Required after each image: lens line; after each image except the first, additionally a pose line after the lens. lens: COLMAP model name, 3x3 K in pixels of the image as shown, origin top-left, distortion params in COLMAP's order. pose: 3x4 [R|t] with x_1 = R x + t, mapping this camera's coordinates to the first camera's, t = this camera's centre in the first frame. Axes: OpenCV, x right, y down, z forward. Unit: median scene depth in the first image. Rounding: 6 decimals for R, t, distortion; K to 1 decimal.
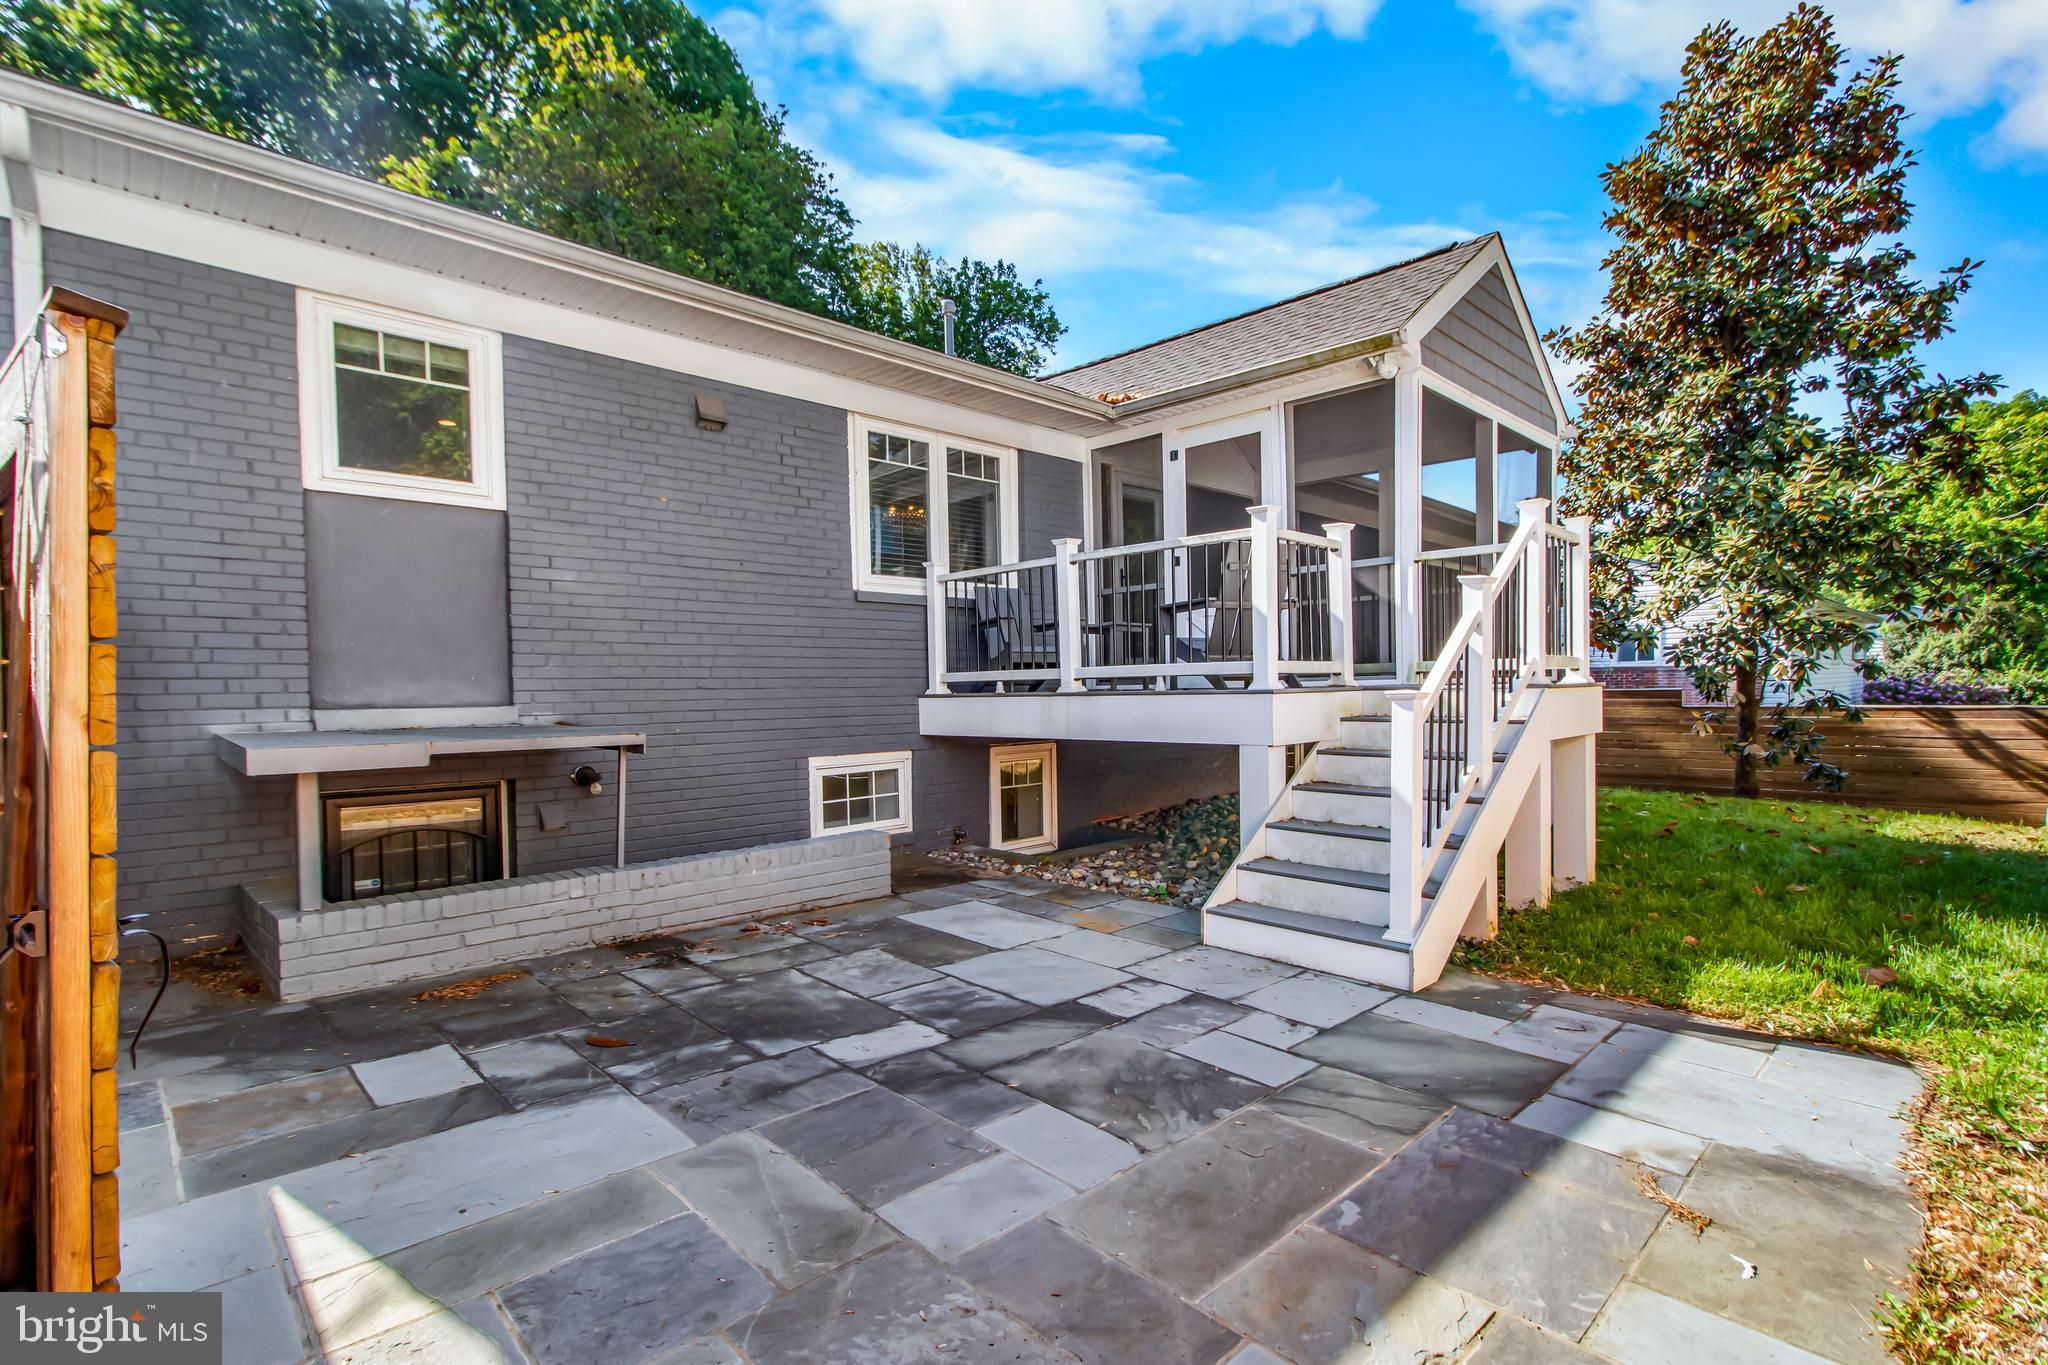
lens RADIAL K [[948.9, 0, 1020.7], [0, 948.9, 685.9], [0, 0, 1]] dist [0.005383, -0.000112]
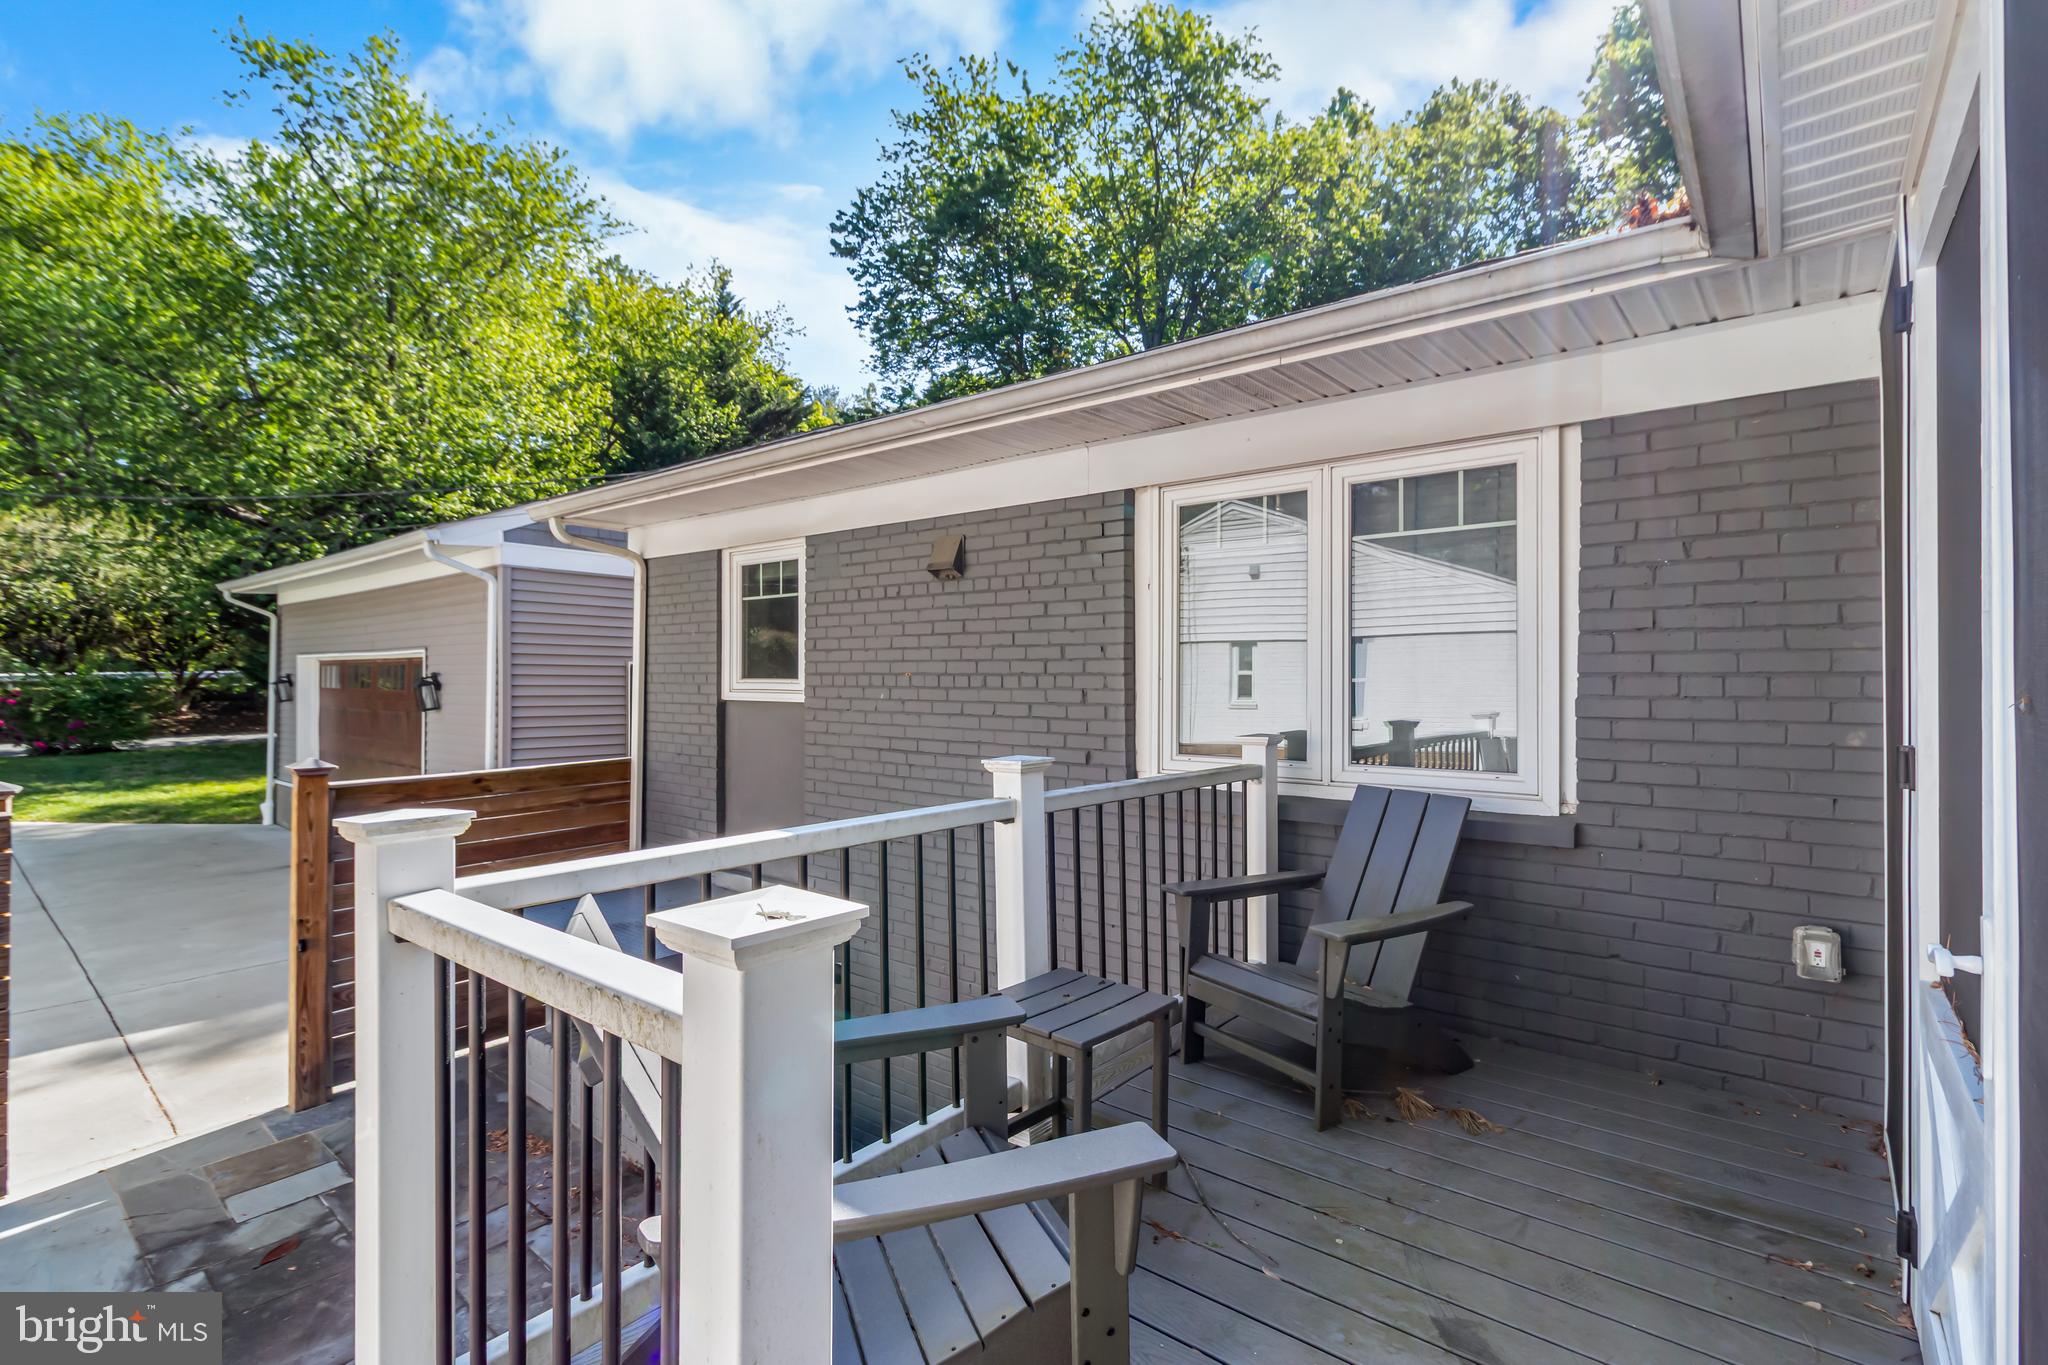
lens RADIAL K [[948.9, 0, 1022.9], [0, 948.9, 681.7], [0, 0, 1]] dist [0.005383, -0.000112]
pose [[0.126203, 0.012583, -0.991925, 0.578308], [-0.006391, 0.999909, 0.011871, -0.241548], [0.991984, 0.004841, 0.126272, 1.196675]]
